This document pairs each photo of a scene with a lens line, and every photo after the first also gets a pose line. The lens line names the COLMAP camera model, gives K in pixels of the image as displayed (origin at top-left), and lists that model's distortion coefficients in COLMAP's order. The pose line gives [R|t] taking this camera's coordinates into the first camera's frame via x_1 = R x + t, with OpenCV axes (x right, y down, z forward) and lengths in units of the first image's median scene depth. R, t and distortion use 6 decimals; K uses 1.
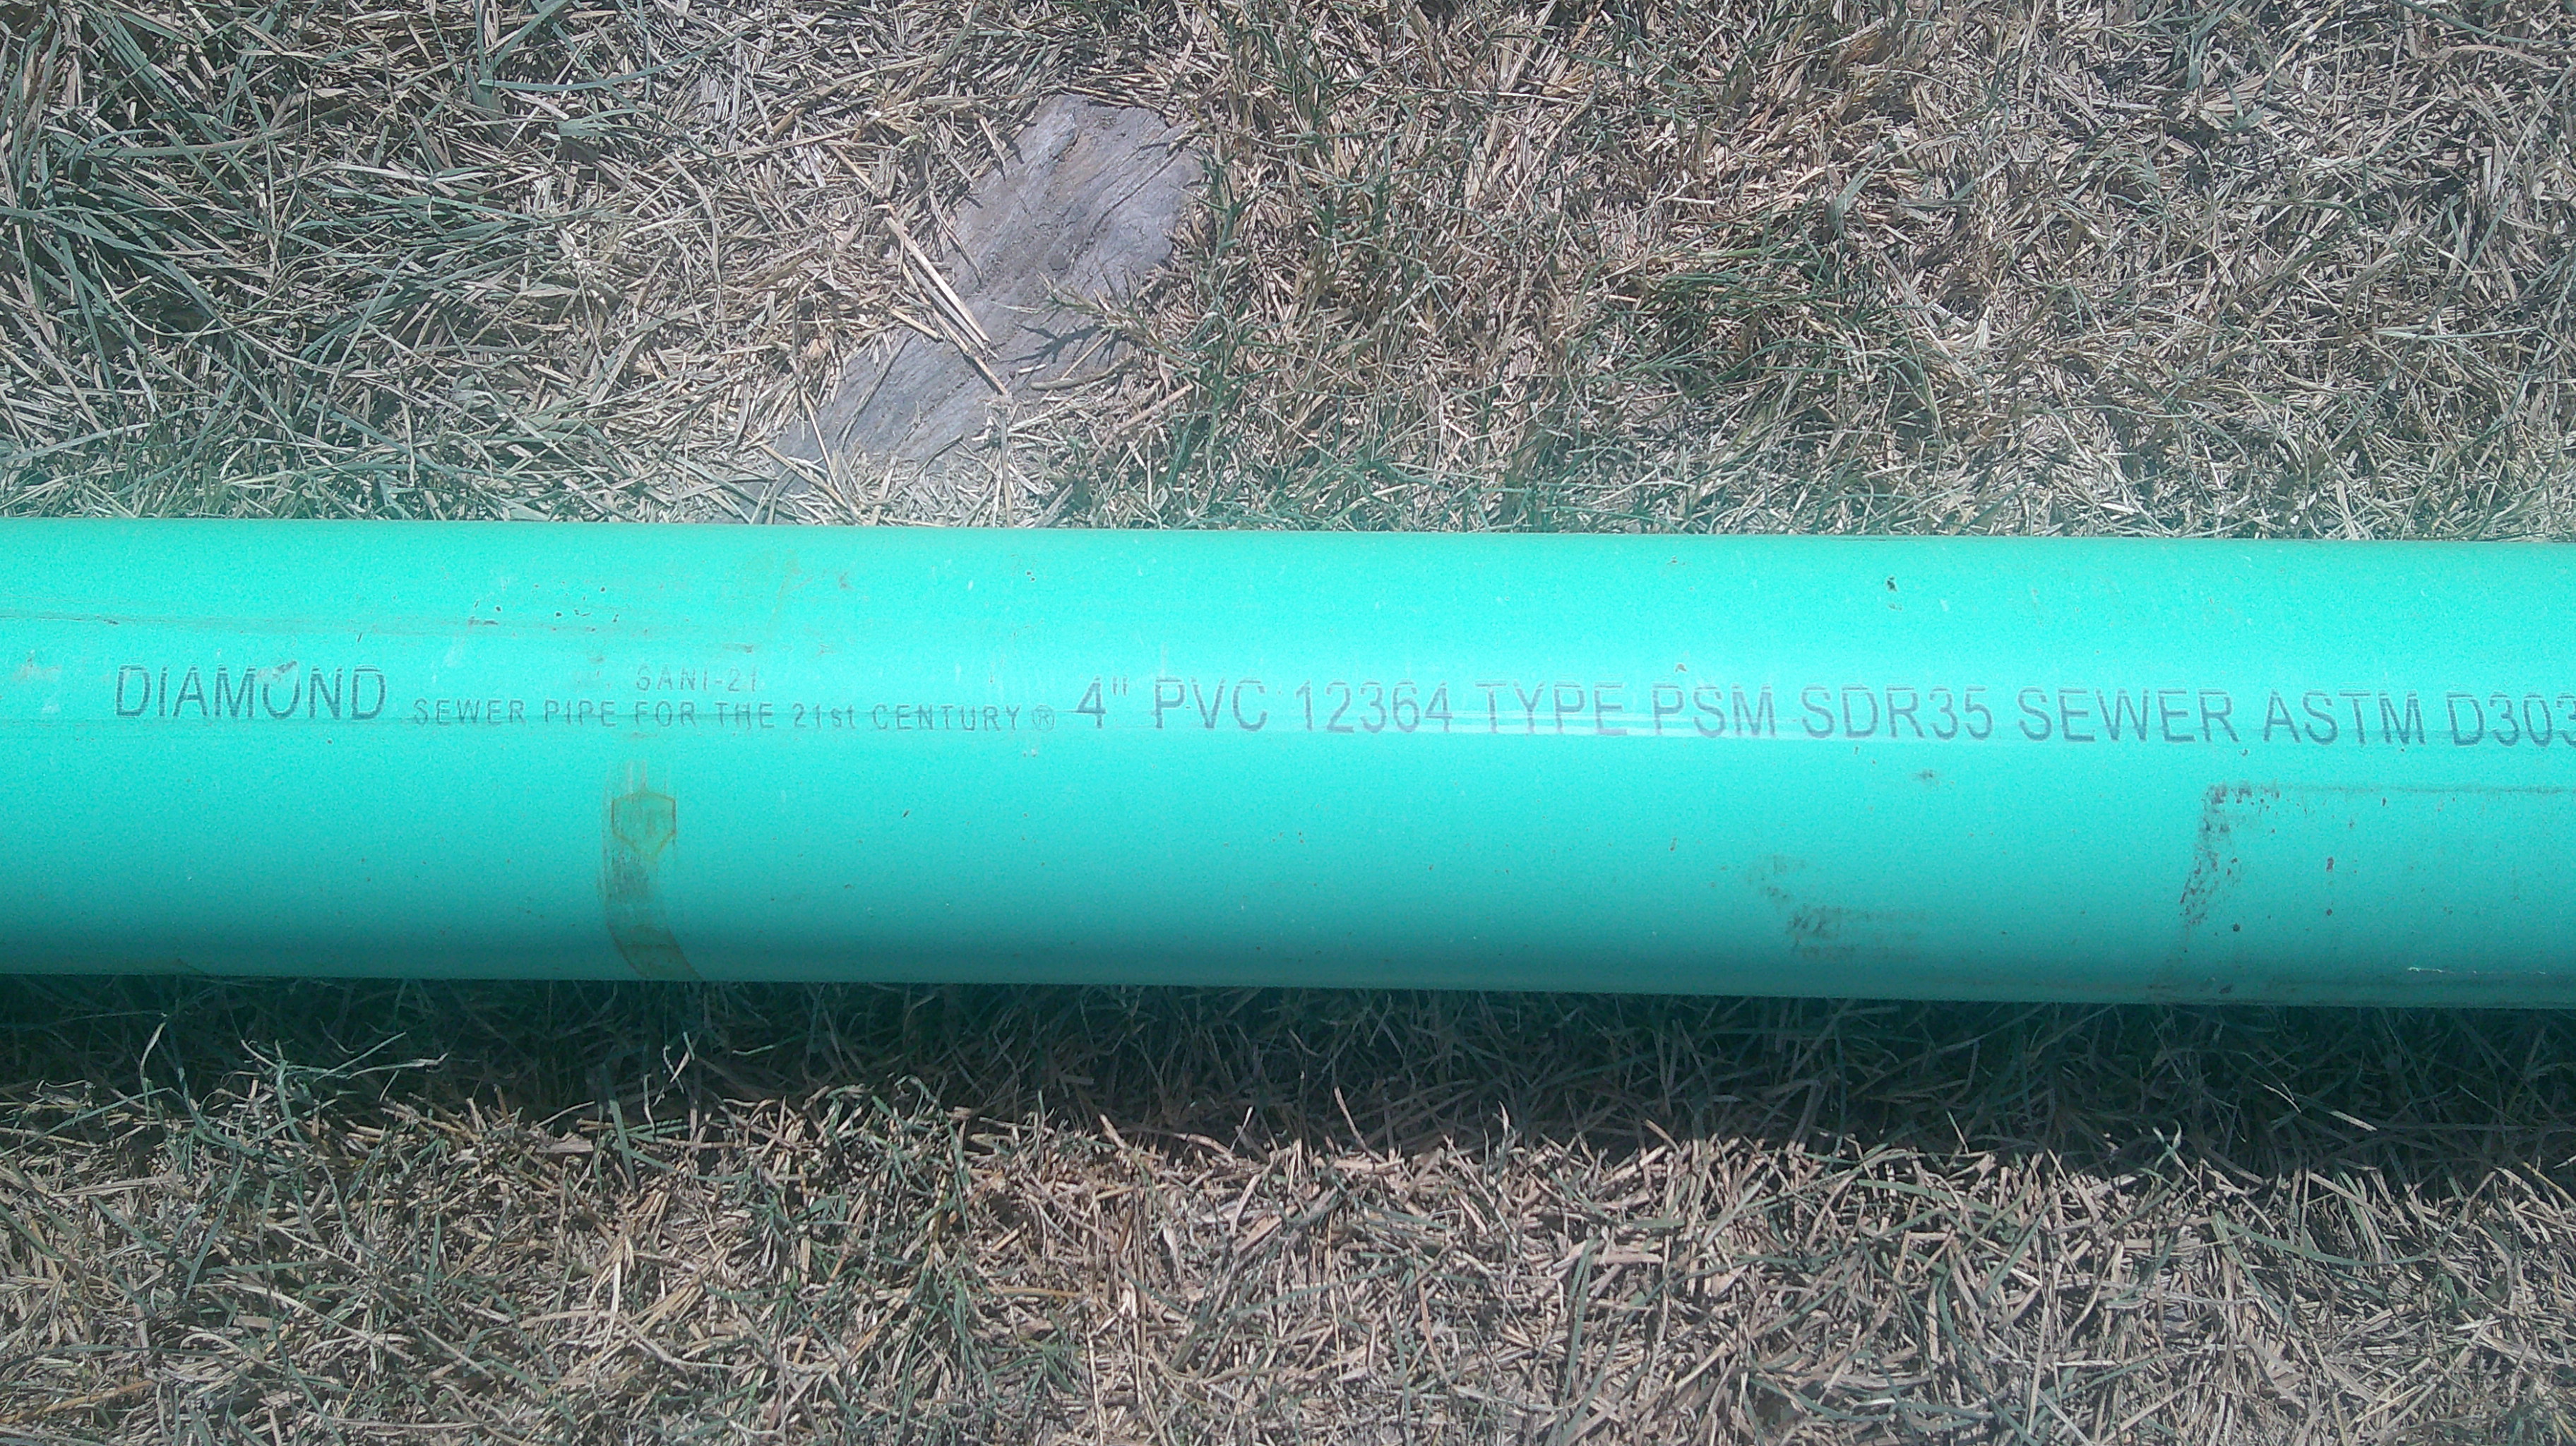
lens RADIAL K [[2111.1, 0, 1284.5], [0, 2111.1, 743.6], [0, 0, 1]] dist [0.018987, -0.018920]
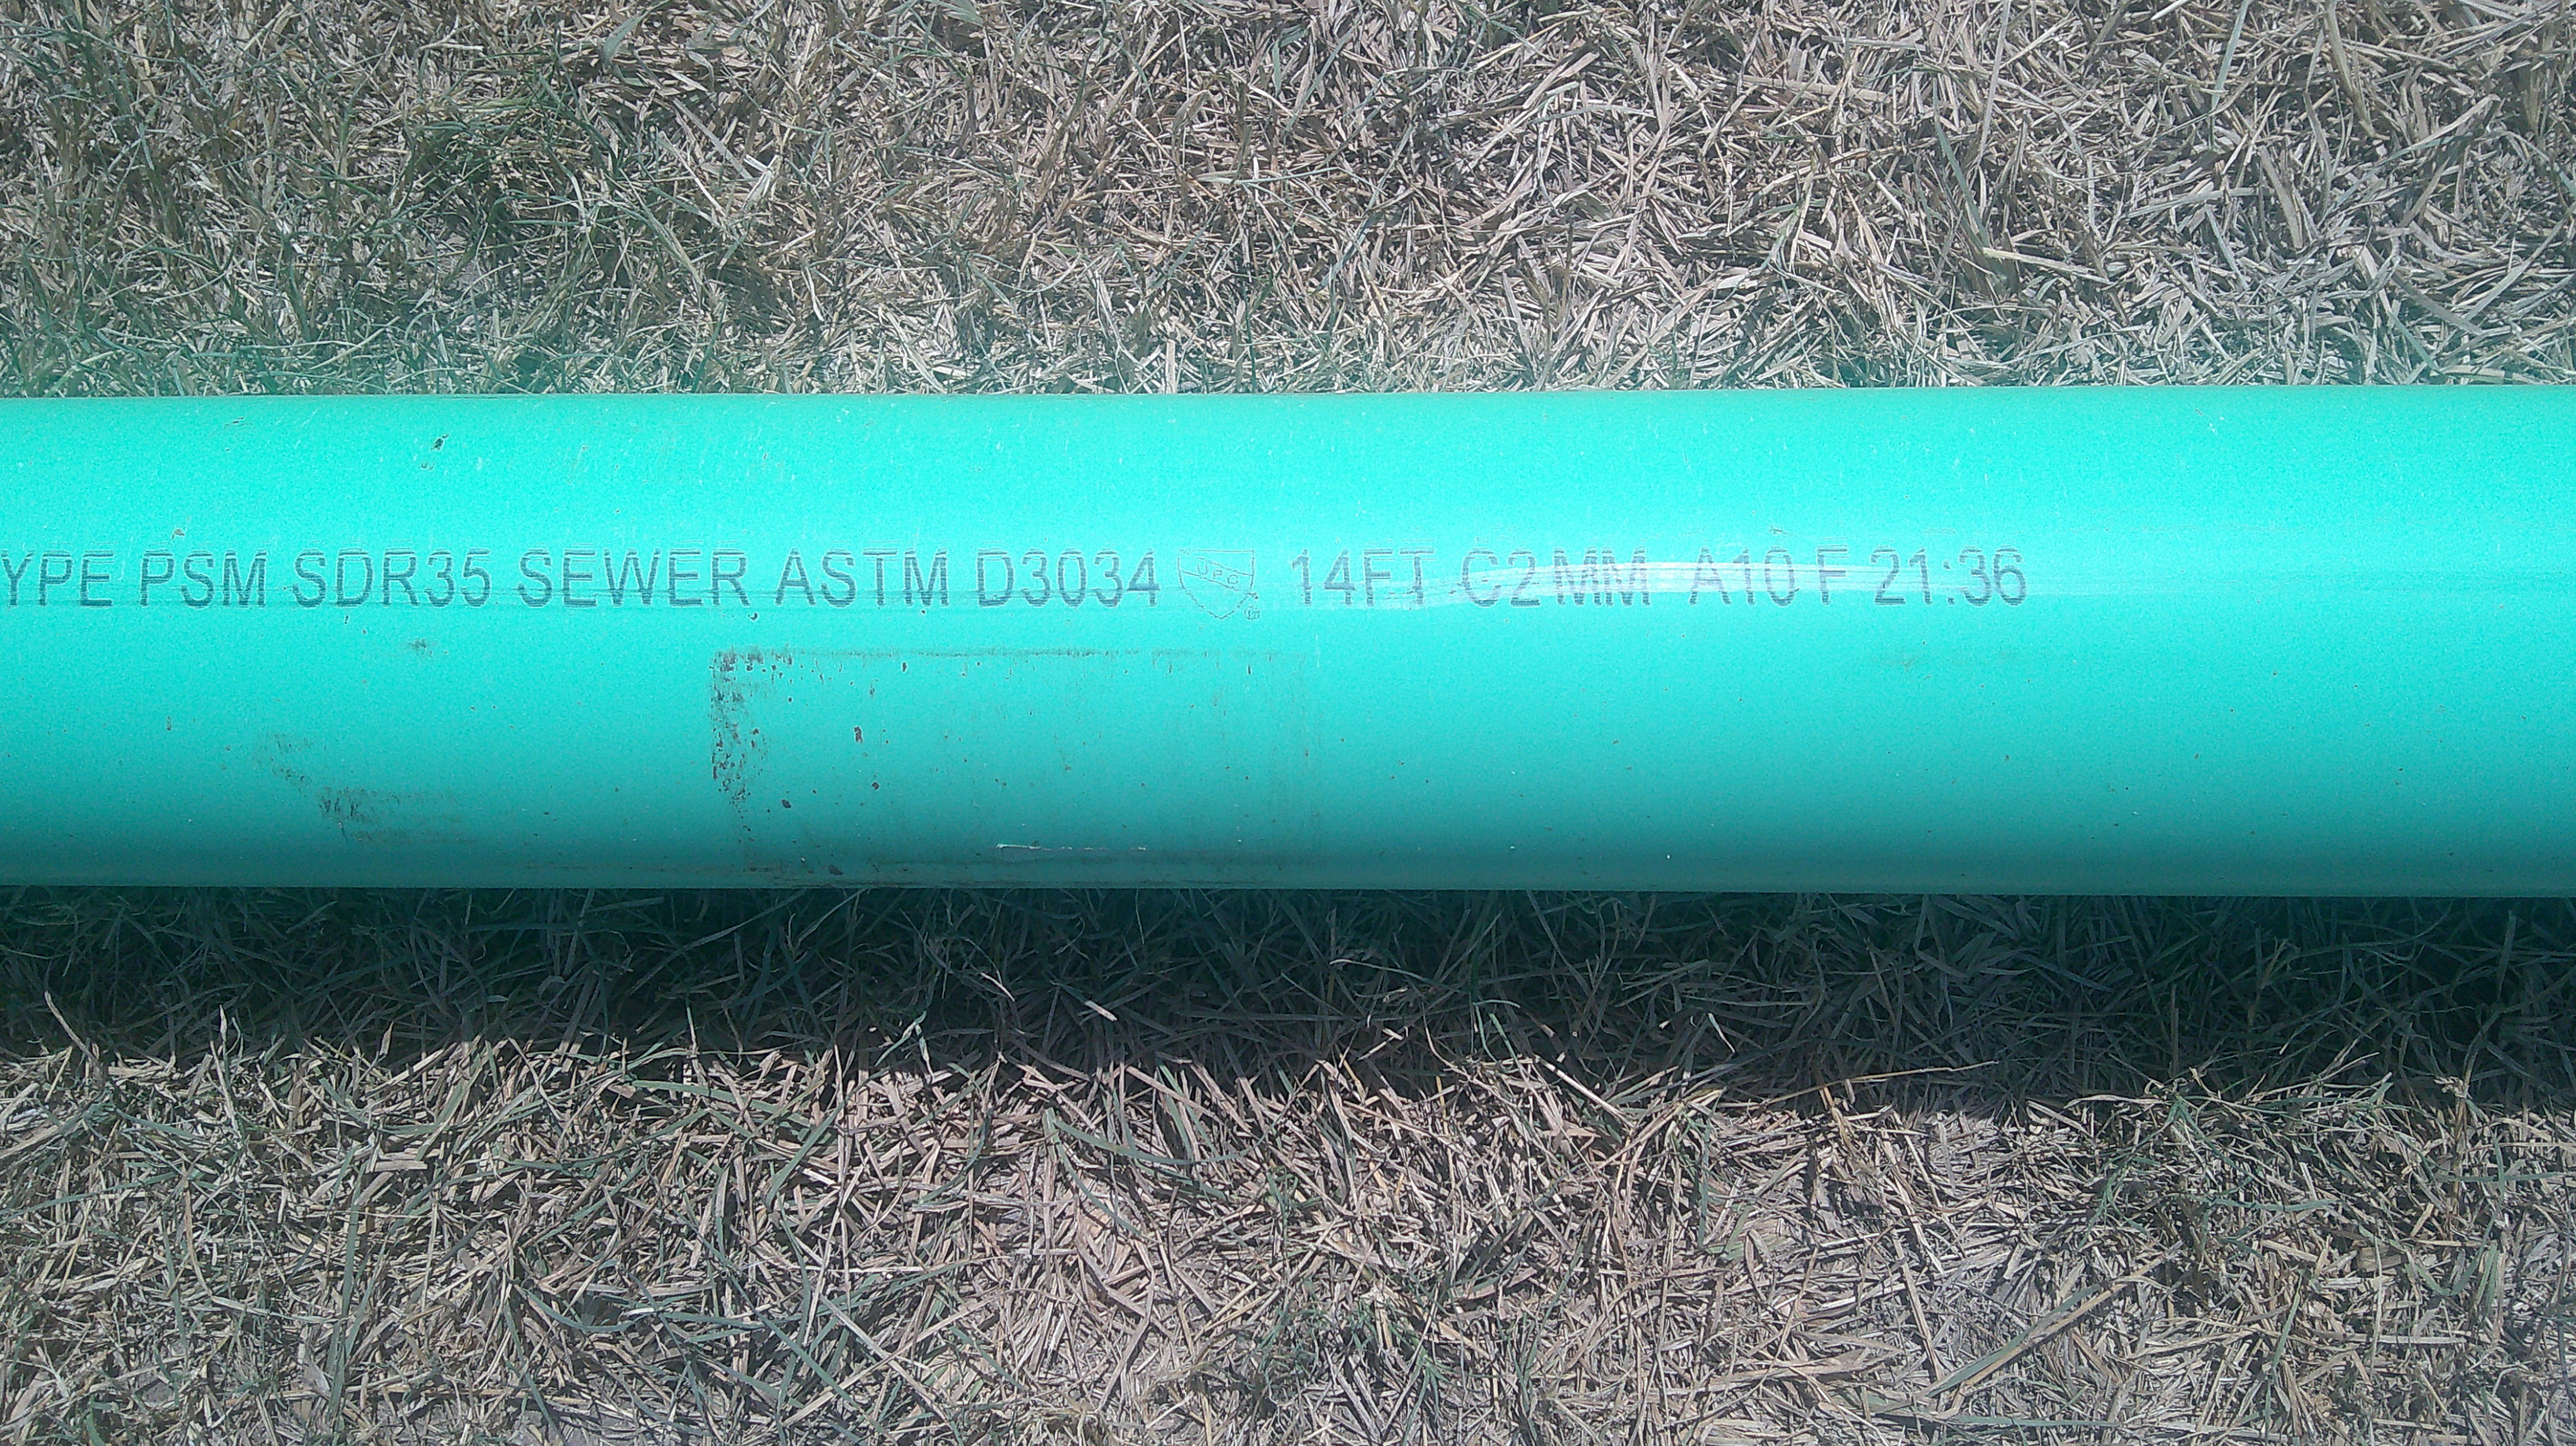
lens RADIAL K [[2111.1, 0, 1289.8], [0, 2111.1, 699.3], [0, 0, 1]] dist [0.018987, -0.018920]
pose [[0.999877, -0.012508, -0.009428, 0.681473], [0.012653, 0.999800, 0.015471, 0.028733], [0.009233, -0.015588, 0.999836, 0.067529]]
